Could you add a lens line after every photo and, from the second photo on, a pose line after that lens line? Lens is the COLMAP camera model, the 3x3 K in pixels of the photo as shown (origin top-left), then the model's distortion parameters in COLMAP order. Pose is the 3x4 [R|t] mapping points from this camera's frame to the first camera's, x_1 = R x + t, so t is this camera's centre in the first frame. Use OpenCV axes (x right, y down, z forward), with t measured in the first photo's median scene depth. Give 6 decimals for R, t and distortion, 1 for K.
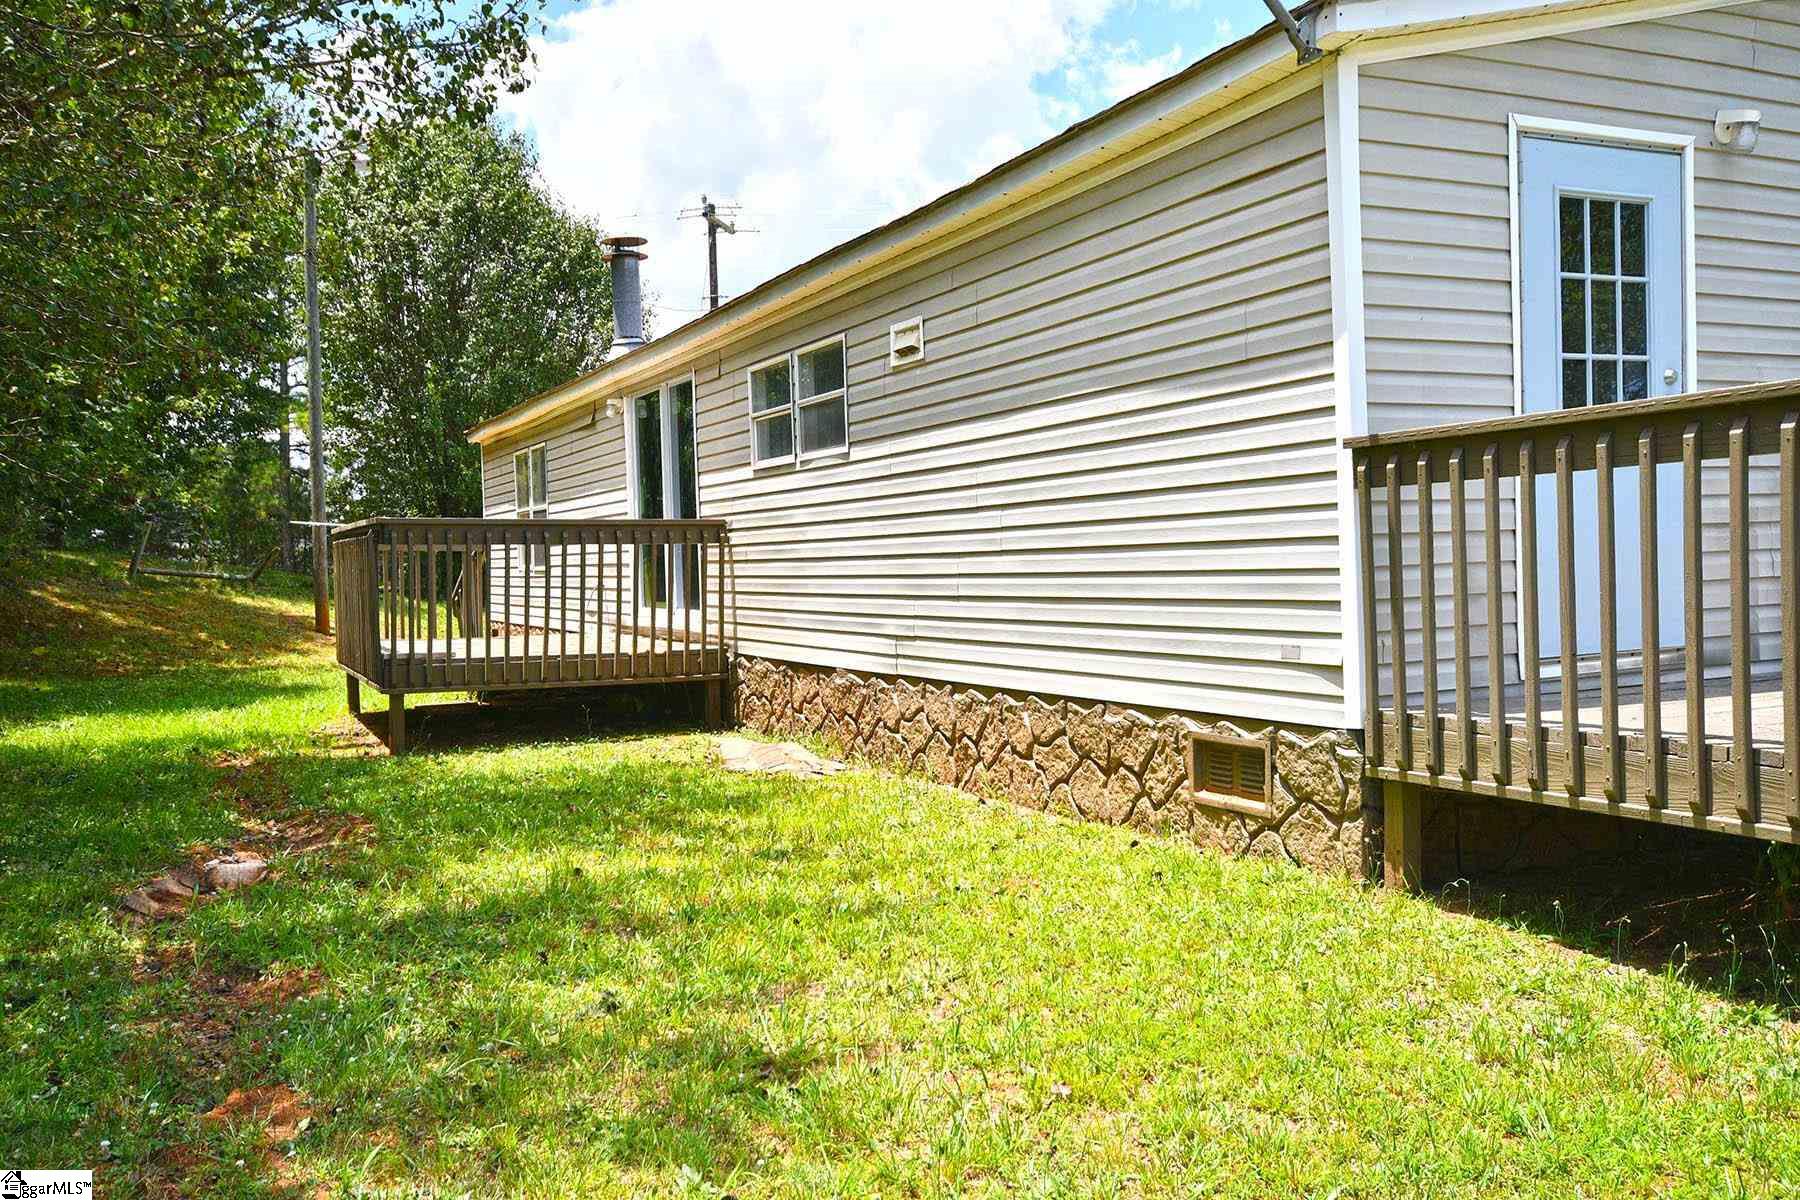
lens RADIAL K [[1511.3, 0, 900.0], [0, 1511.3, 600.0], [0, 0, 1]] dist [-0.000896, -0.003310]
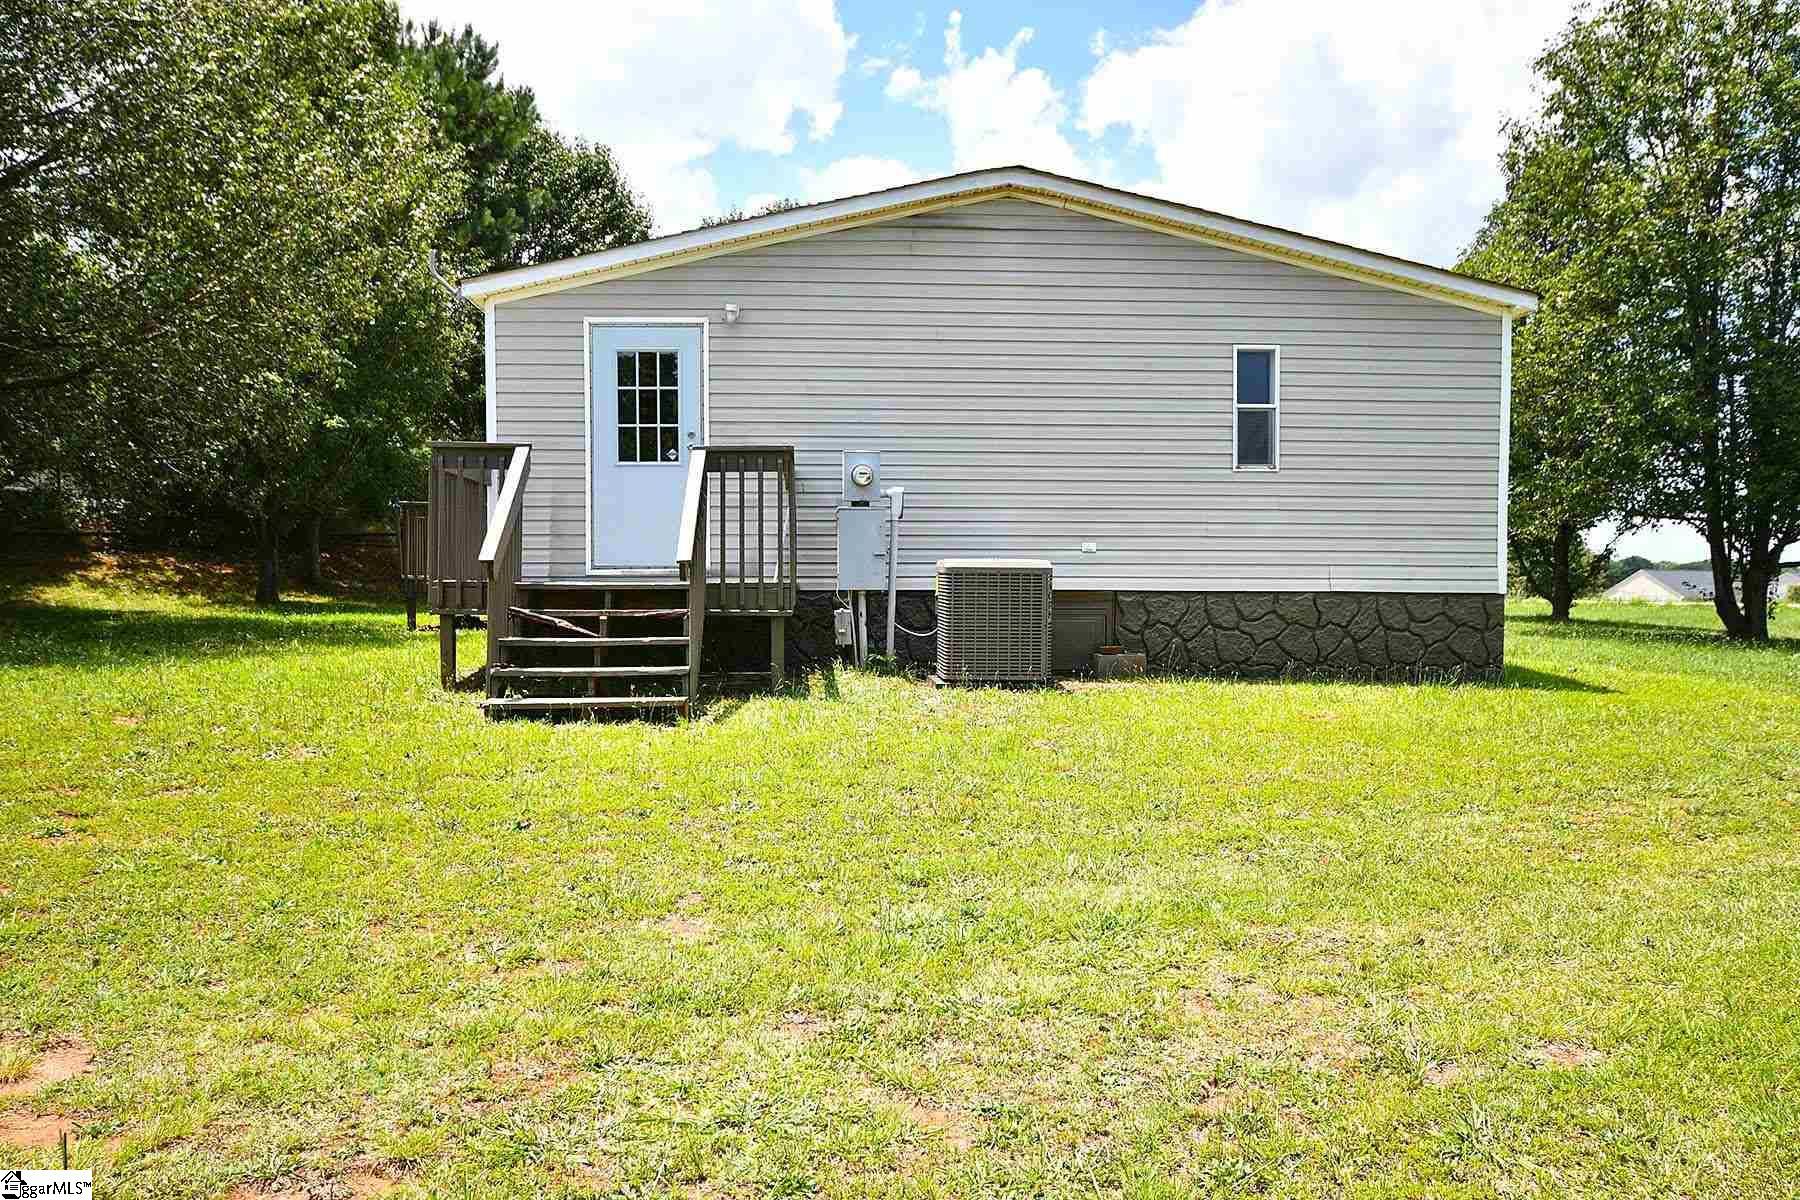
lens RADIAL K [[1511.3, 0, 900.0], [0, 1511.3, 600.0], [0, 0, 1]] dist [-0.000896, -0.003310]
pose [[0.916149, 0.045499, -0.398248, 1.619556], [-0.045546, 0.998919, 0.009347, 0.048342], [0.398243, 0.009575, 0.917230, -0.796206]]
